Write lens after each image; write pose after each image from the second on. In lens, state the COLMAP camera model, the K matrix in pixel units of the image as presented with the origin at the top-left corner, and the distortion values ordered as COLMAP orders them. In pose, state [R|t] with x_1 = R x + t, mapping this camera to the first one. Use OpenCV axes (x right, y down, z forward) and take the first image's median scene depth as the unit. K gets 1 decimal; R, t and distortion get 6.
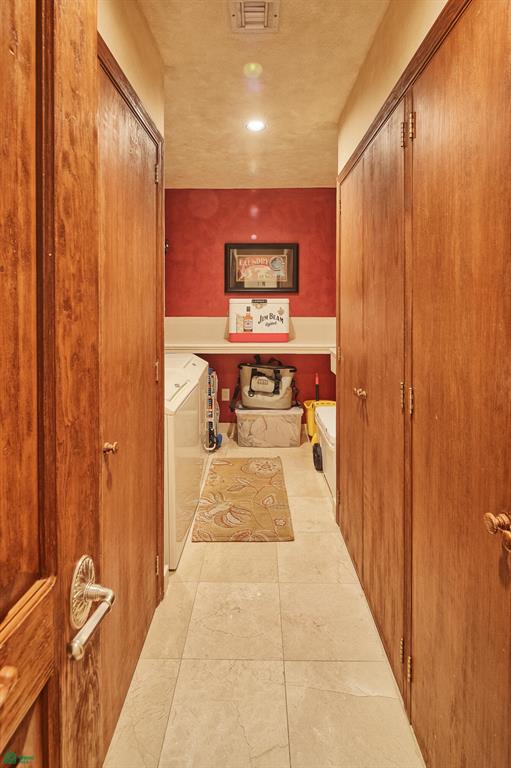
lens RADIAL K [[367.3, 0, 256.1], [0, 367.3, 297.2], [0, 0, 1]] dist [0.000264, -0.000132]
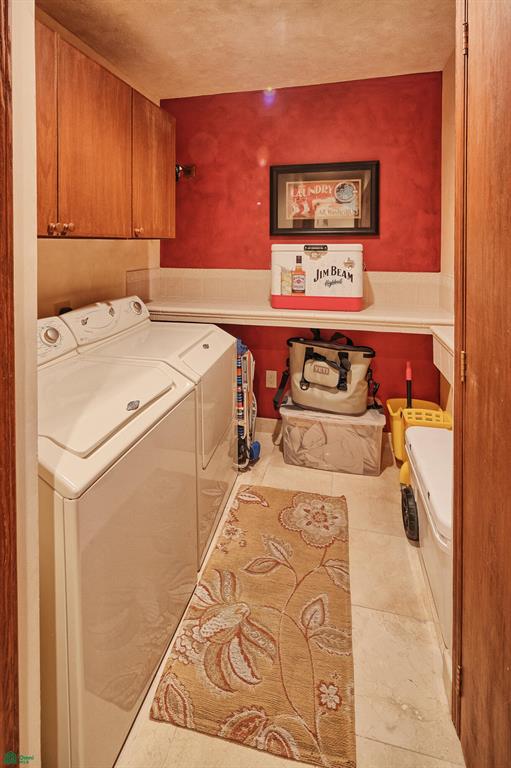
lens RADIAL K [[373.4, 0, 253.7], [0, 373.4, 244.6], [0, 0, 1]] dist [-0.002500, -0.001694]
pose [[0.974632, -0.000491, -0.223812, 0.050549], [0.001738, 0.999984, 0.005371, 0.001291], [0.223806, -0.005624, 0.974618, 0.320907]]
